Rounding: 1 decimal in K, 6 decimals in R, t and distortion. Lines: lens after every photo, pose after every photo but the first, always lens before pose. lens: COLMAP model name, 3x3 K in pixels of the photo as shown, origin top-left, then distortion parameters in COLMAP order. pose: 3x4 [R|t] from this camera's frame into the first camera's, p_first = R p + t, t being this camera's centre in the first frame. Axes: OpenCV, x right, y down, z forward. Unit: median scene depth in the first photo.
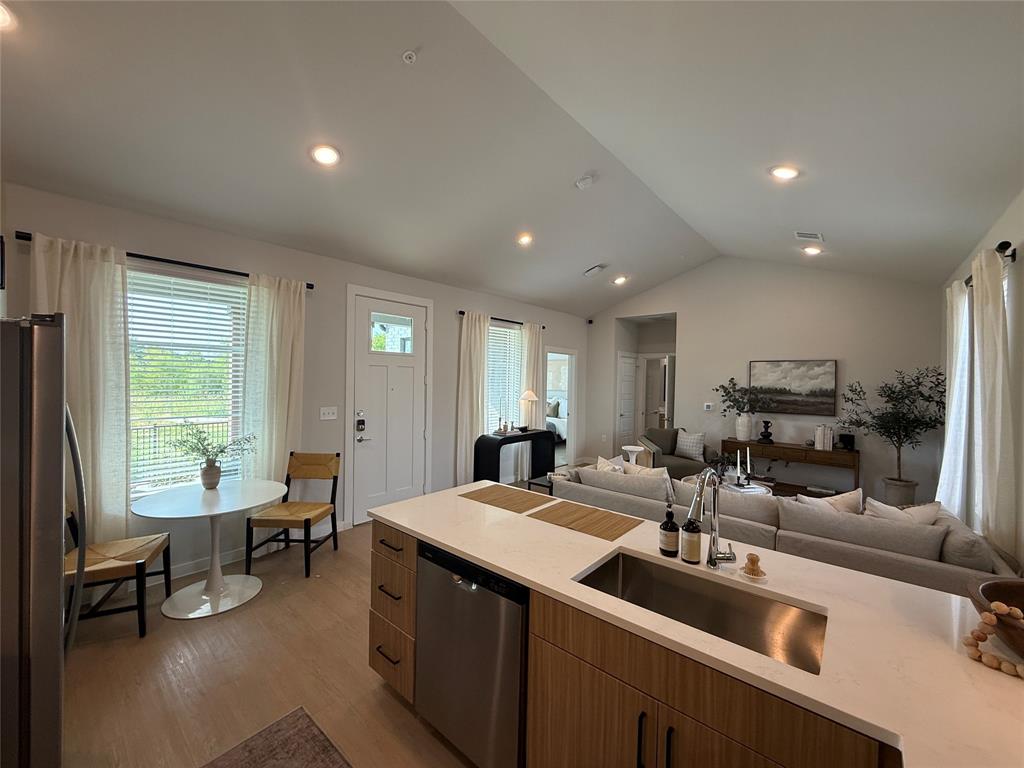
lens RADIAL K [[406.9, 0, 512.0], [0, 406.9, 384.0], [0, 0, 1]] dist [-0.000227, -0.000066]
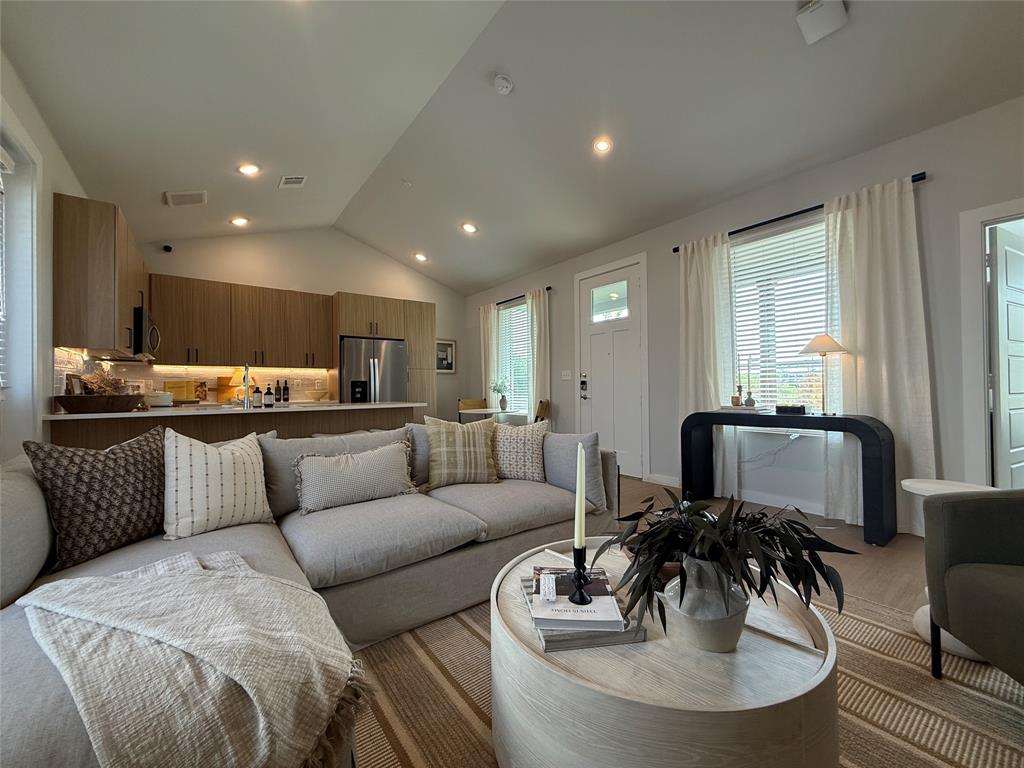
lens RADIAL K [[409.1, 0, 512.0], [0, 409.1, 384.0], [0, 0, 1]] dist [0.000370, -0.000226]
pose [[-0.211180, -0.026617, -0.977085, 0.688960], [-0.007736, 0.999643, -0.025559, 0.103461], [0.977416, 0.002161, -0.211311, 0.832549]]
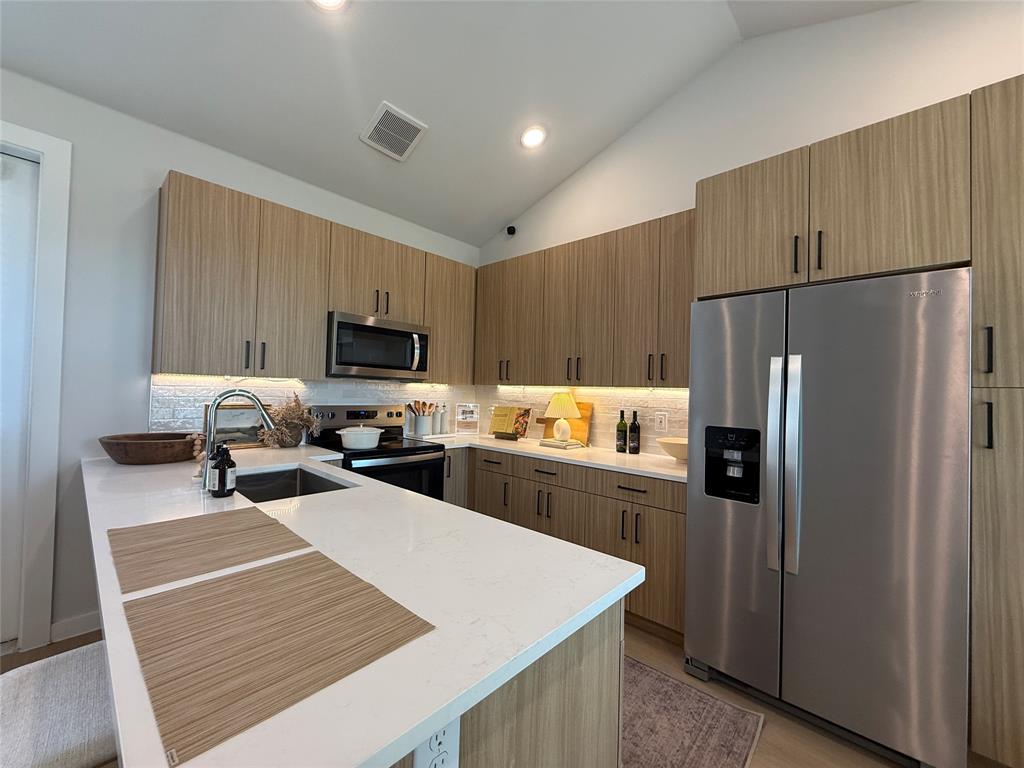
lens RADIAL K [[409.1, 0, 512.0], [0, 409.1, 384.0], [0, 0, 1]] dist [0.000370, -0.000226]
pose [[-0.998437, -0.041624, 0.037283, -0.084917], [-0.041837, 0.999112, -0.004948, 0.044932], [-0.037044, -0.006500, -0.999292, 0.569870]]
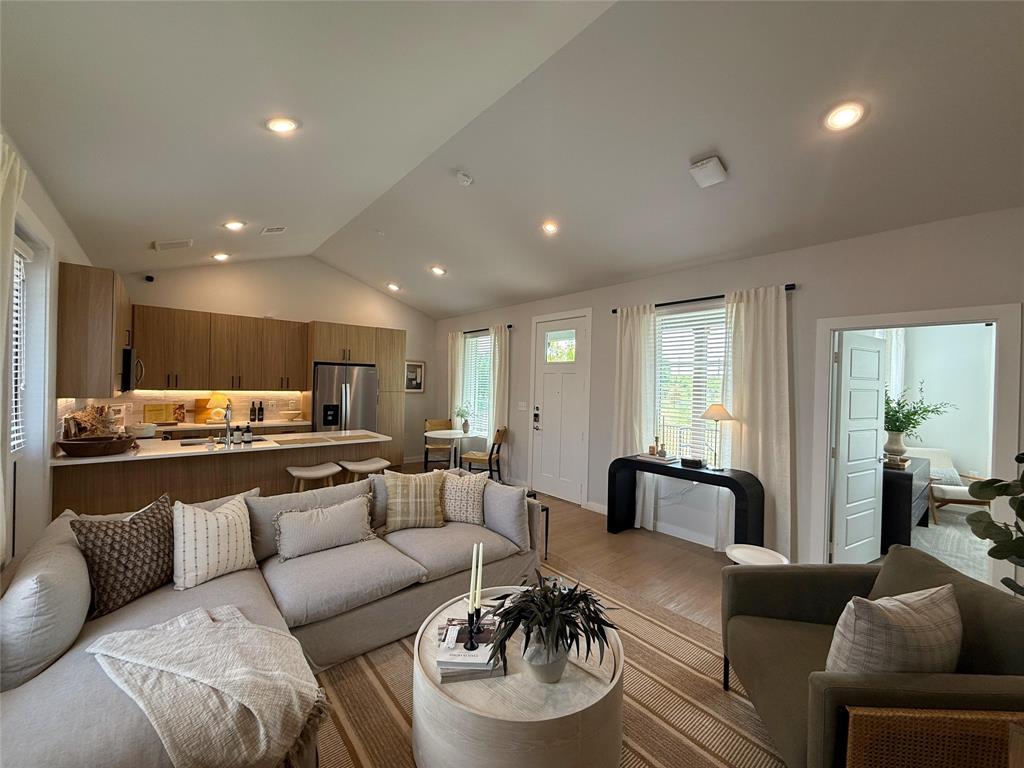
lens RADIAL K [[409.1, 0, 512.0], [0, 409.1, 384.0], [0, 0, 1]] dist [0.000370, -0.000226]
pose [[-0.154616, -0.017894, -0.987813, 0.788348], [-0.041526, 0.999070, -0.011598, 0.006722], [0.987102, 0.039227, -0.155215, 0.894832]]
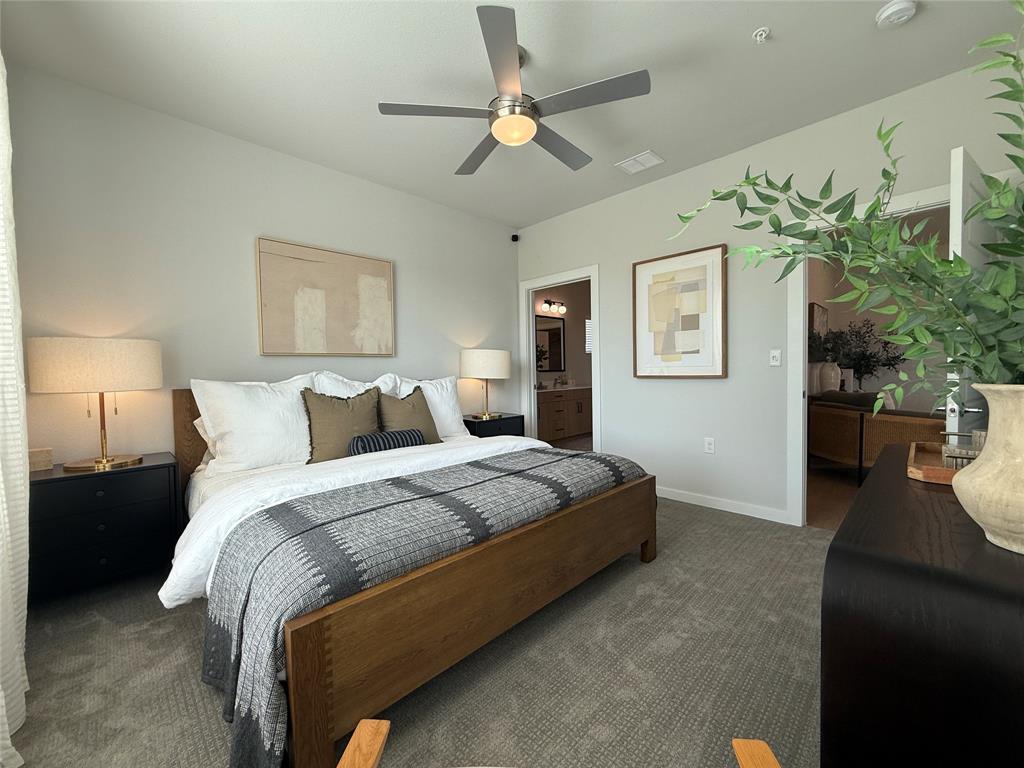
lens RADIAL K [[409.1, 0, 512.0], [0, 409.1, 384.0], [0, 0, 1]] dist [0.000370, -0.000226]
pose [[0.078594, -0.055578, 0.995356, -0.353056], [0.035240, 0.997976, 0.052941, 0.051390], [-0.996284, 0.030916, 0.080394, 1.733188]]
